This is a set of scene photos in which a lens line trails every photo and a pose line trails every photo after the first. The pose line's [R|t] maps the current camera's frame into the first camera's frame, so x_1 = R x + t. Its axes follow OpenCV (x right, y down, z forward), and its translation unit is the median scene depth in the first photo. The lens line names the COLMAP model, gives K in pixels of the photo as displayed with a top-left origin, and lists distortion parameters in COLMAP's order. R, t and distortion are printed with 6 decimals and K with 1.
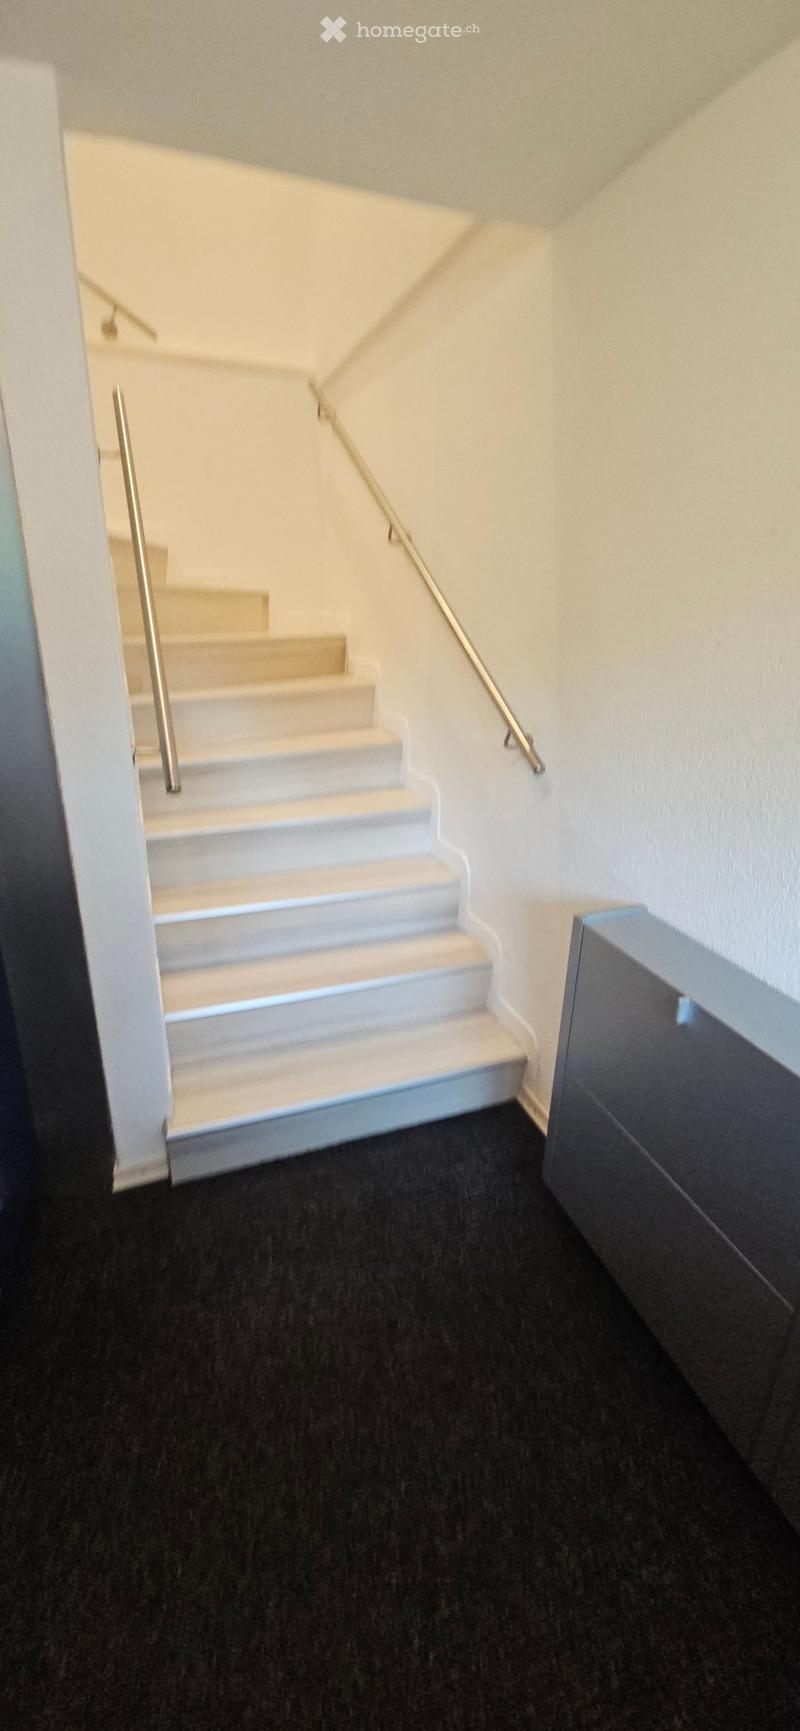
lens RADIAL K [[693.6, 0, 400.0], [0, 693.6, 865.5], [0, 0, 1]] dist [0.000695, -0.003998]
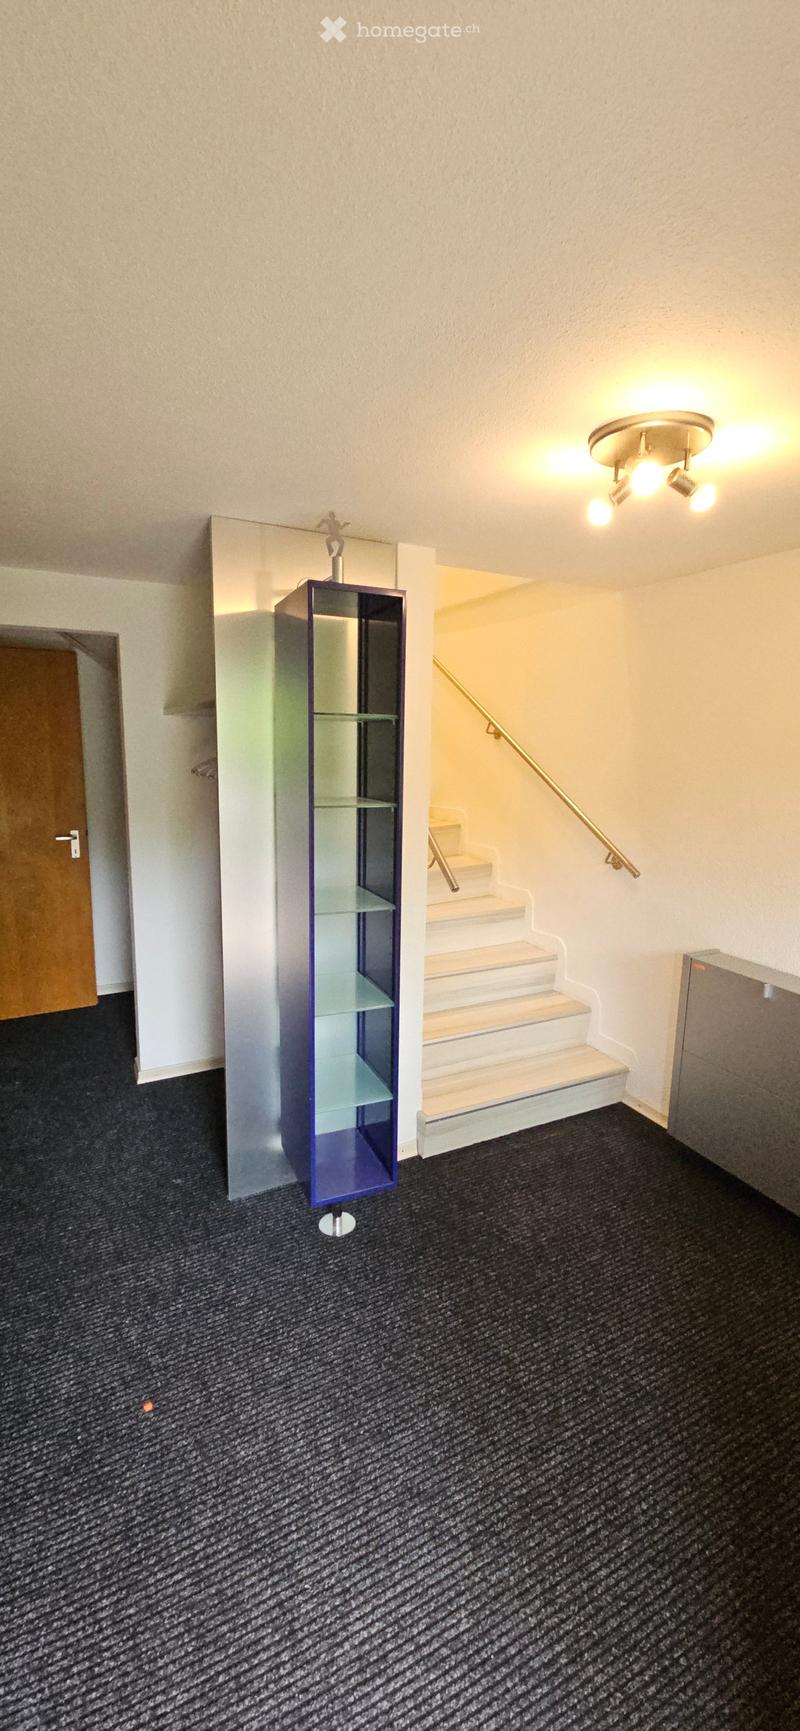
lens RADIAL K [[693.6, 0, 400.0], [0, 693.6, 865.5], [0, 0, 1]] dist [0.000695, -0.003998]
pose [[0.993359, -0.018787, 0.113510, -0.453742], [0.039270, 0.982696, -0.181016, 0.096404], [-0.108145, 0.184272, 0.976908, -0.464538]]
